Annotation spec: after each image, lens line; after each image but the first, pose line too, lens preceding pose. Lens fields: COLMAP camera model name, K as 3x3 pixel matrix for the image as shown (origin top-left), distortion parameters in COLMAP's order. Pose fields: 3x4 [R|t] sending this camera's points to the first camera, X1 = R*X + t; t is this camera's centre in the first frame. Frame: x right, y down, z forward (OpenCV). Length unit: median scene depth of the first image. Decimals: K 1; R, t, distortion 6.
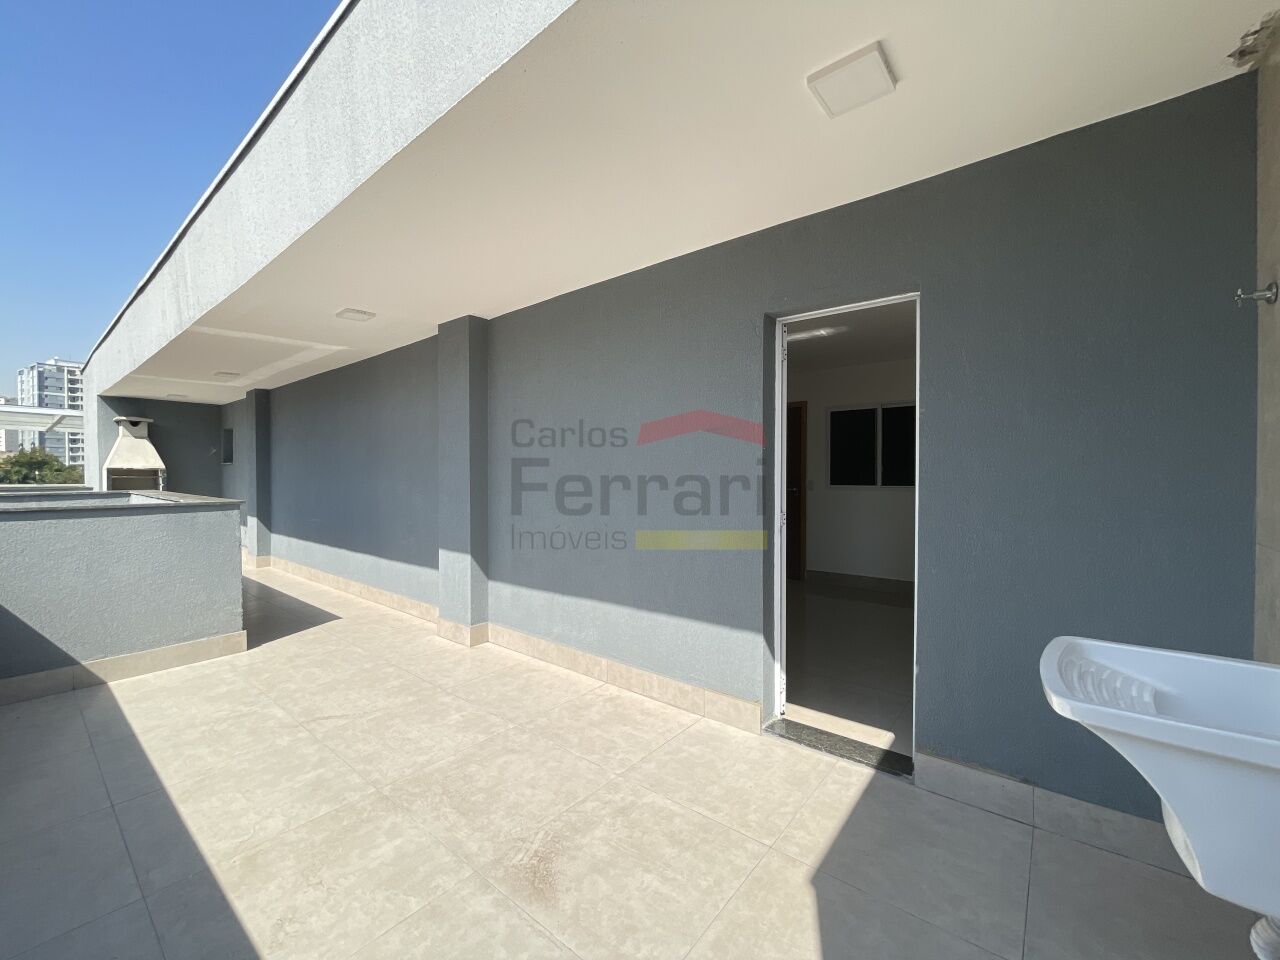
lens RADIAL K [[519.2, 0, 641.1], [0, 519.2, 484.2], [0, 0, 1]] dist [-0.007817, 0.006474]
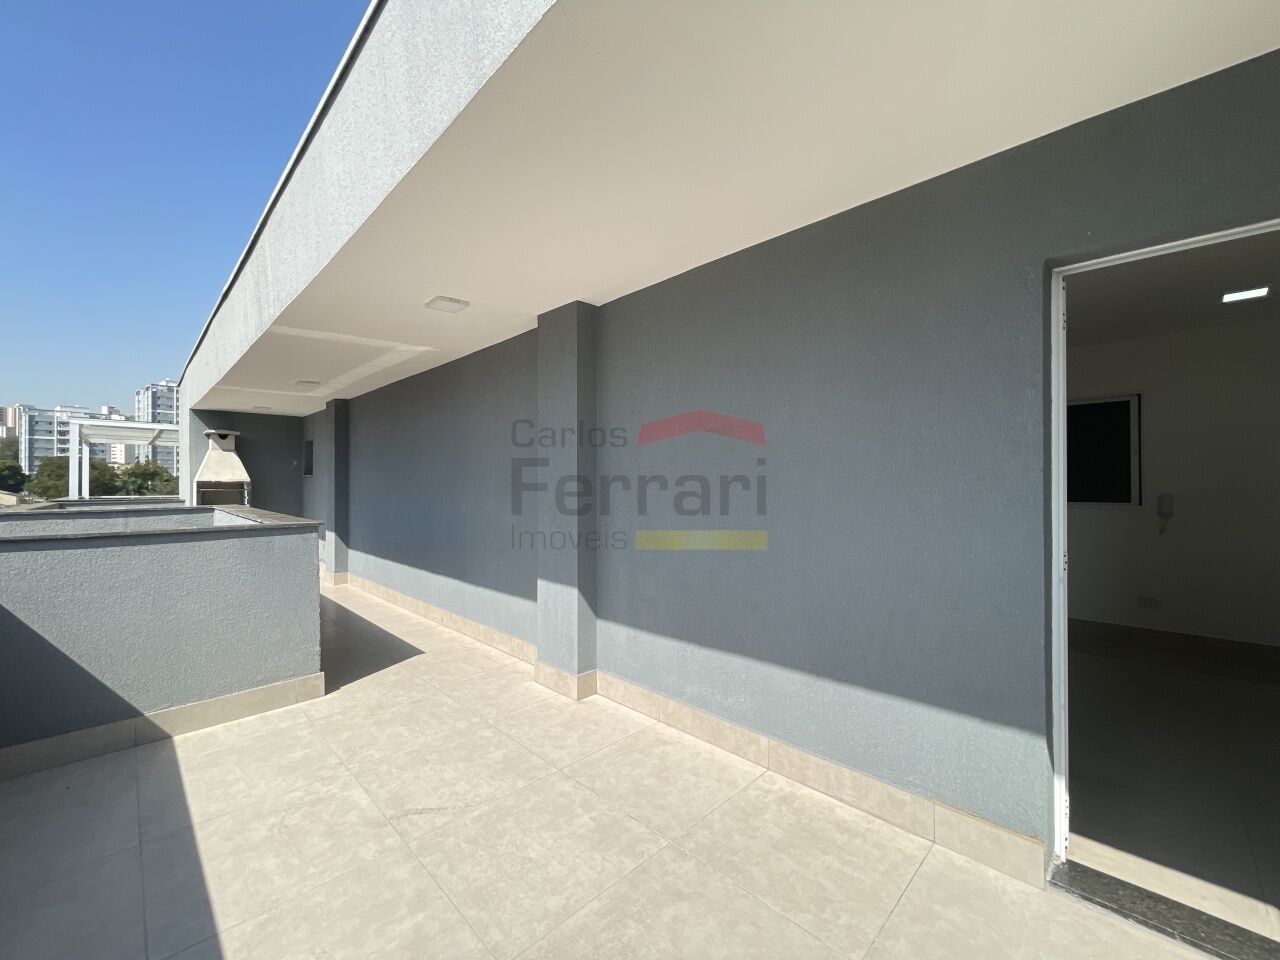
lens RADIAL K [[519.2, 0, 641.1], [0, 519.2, 484.2], [0, 0, 1]] dist [-0.007817, 0.006474]
pose [[0.994687, -0.001150, -0.102940, -0.146200], [-0.000638, 0.999850, -0.017332, -0.016318], [0.102945, 0.017306, 0.994537, 0.188793]]
